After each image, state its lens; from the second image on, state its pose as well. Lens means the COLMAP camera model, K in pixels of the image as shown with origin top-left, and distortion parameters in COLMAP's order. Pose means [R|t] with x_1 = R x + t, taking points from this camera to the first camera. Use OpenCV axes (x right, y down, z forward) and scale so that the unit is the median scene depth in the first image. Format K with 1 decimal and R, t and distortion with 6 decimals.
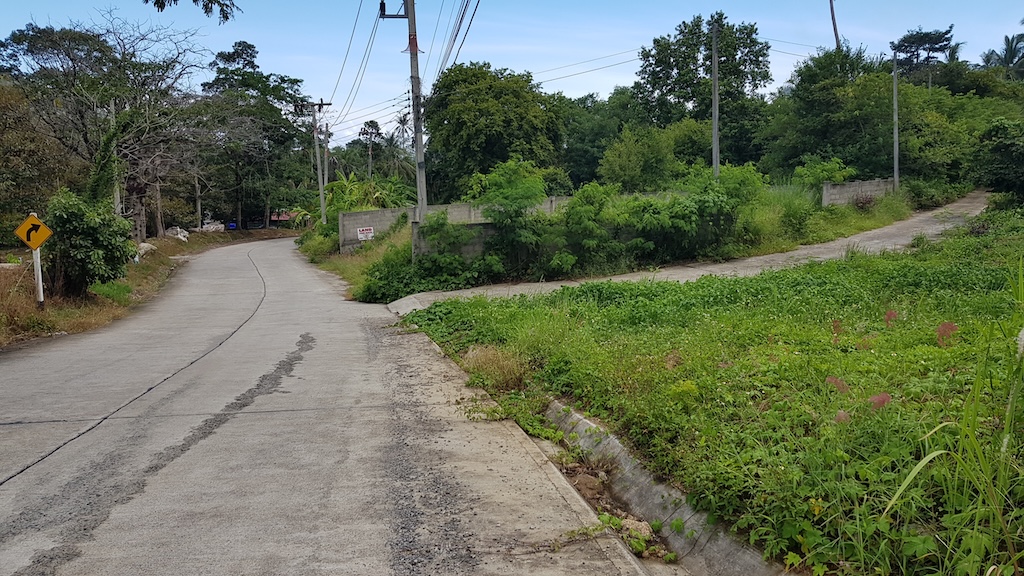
lens RADIAL K [[752.9, 0, 512.0], [0, 752.9, 288.0], [0, 0, 1]] dist [0.043033, -0.093824]
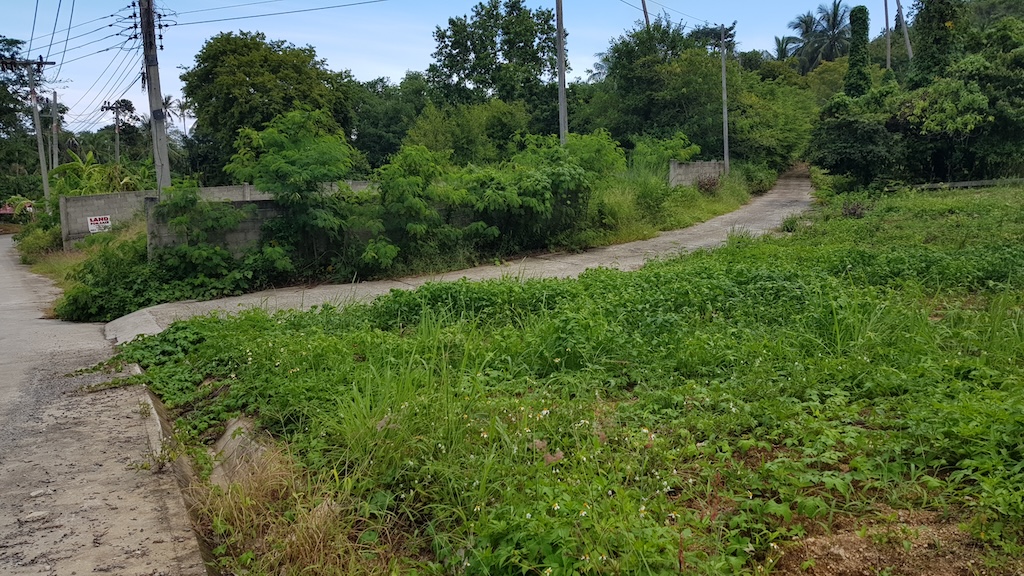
lens RADIAL K [[750.1, 0, 531.8], [0, 750.1, 295.5], [0, 0, 1]] dist [0.086060, -0.139118]
pose [[0.955398, -0.032119, 0.293570, -0.003127], [0.027585, 0.999428, 0.019572, -0.003048], [-0.294031, -0.010601, 0.955737, 0.150857]]
